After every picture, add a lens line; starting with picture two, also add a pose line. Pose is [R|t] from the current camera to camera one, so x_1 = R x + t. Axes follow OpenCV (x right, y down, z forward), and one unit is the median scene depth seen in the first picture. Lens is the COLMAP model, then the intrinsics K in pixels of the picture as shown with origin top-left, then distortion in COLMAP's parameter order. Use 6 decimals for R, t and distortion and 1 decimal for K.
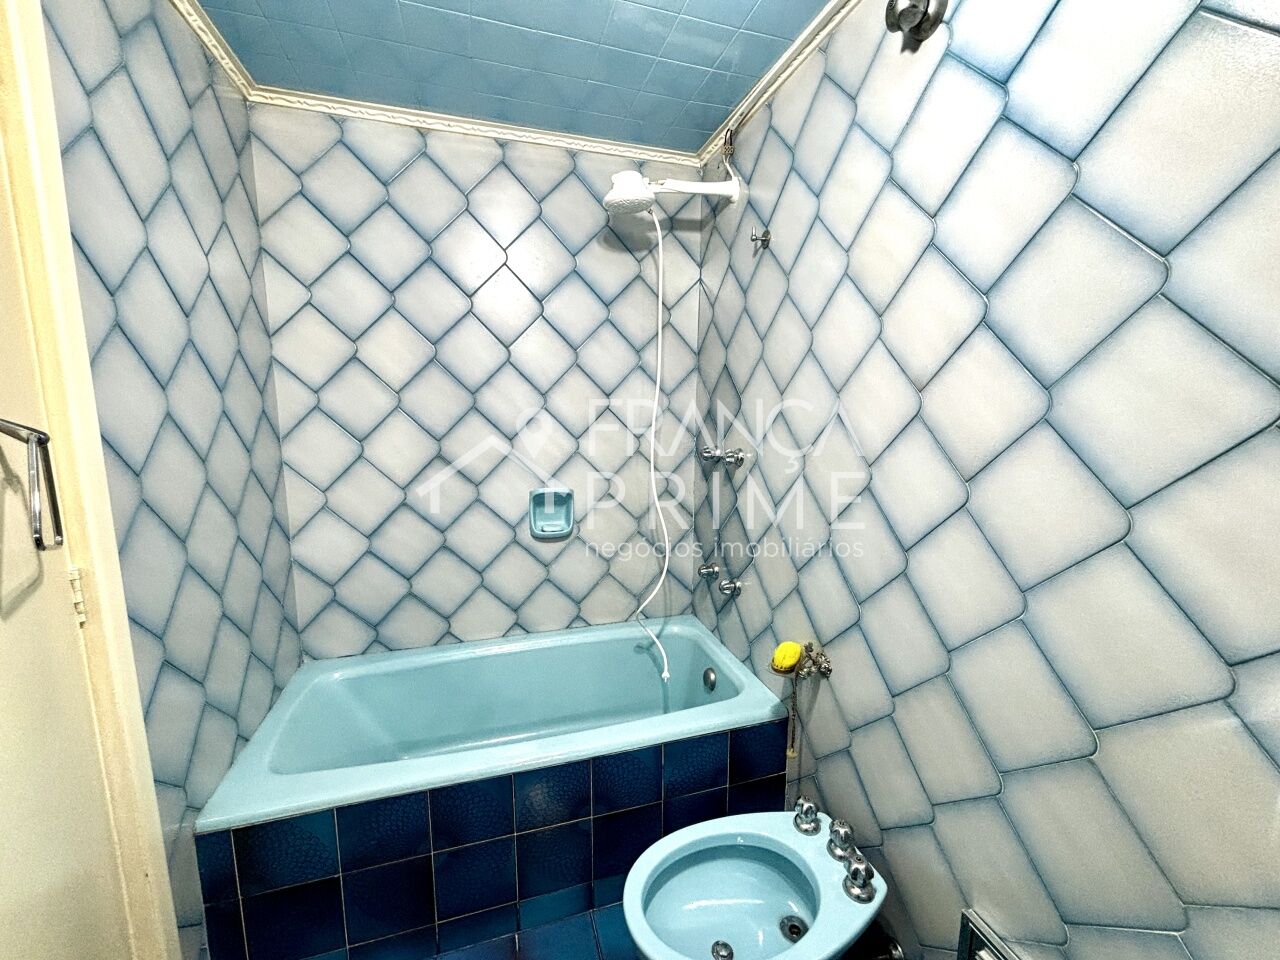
lens RADIAL K [[514.6, 0, 636.2], [0, 514.6, 478.7], [0, 0, 1]] dist [0.002253, 0.000527]
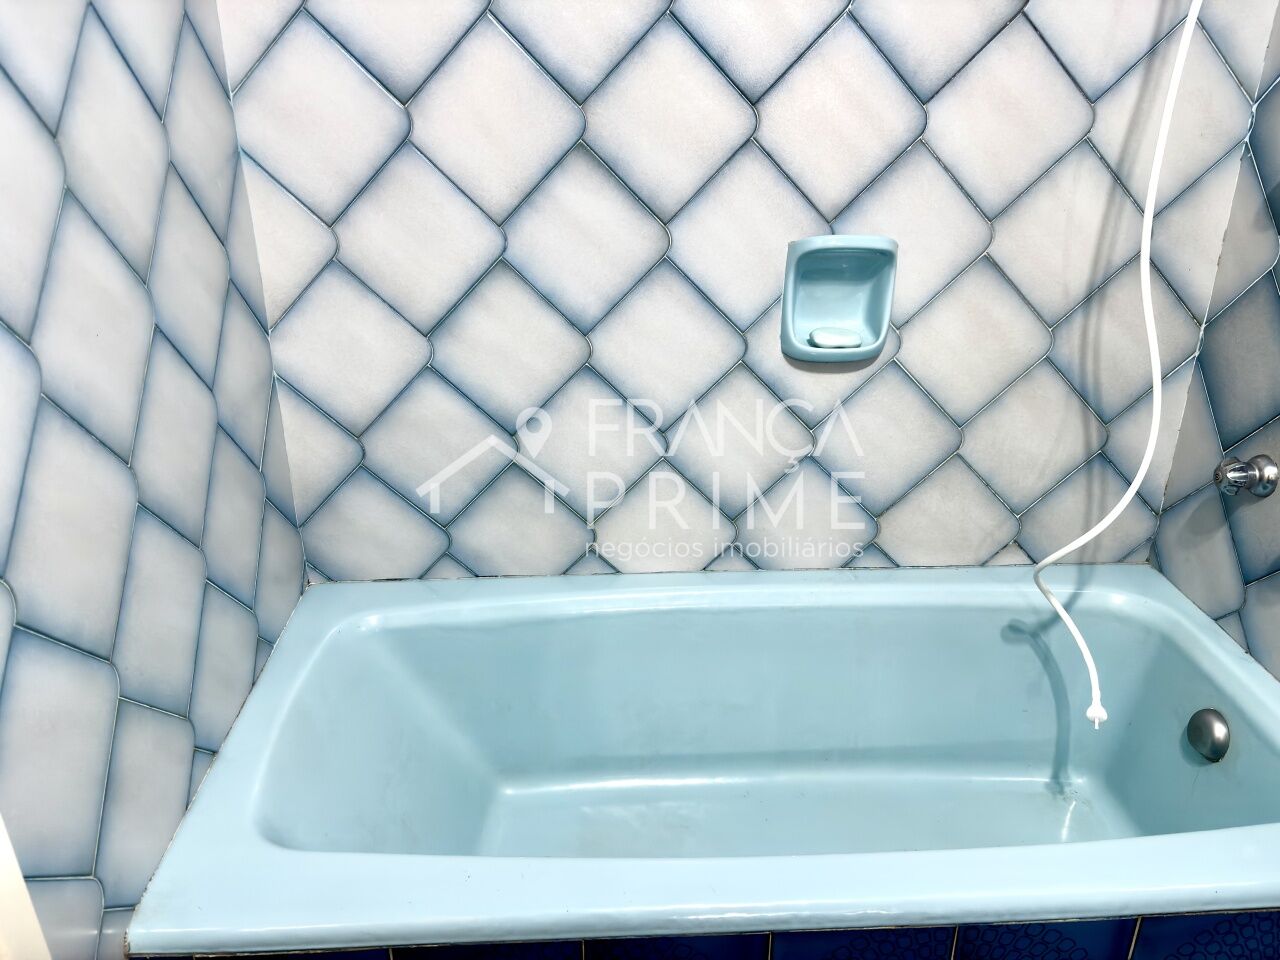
lens RADIAL K [[979.7, 0, 644.7], [0, 979.7, 481.6], [0, 0, 1]] dist [0.042531, -0.005089]
pose [[0.971481, 0.092915, -0.218155, -0.144853], [-0.033146, 0.964209, 0.263065, 0.006583], [0.234790, -0.248331, 0.939790, 0.224327]]
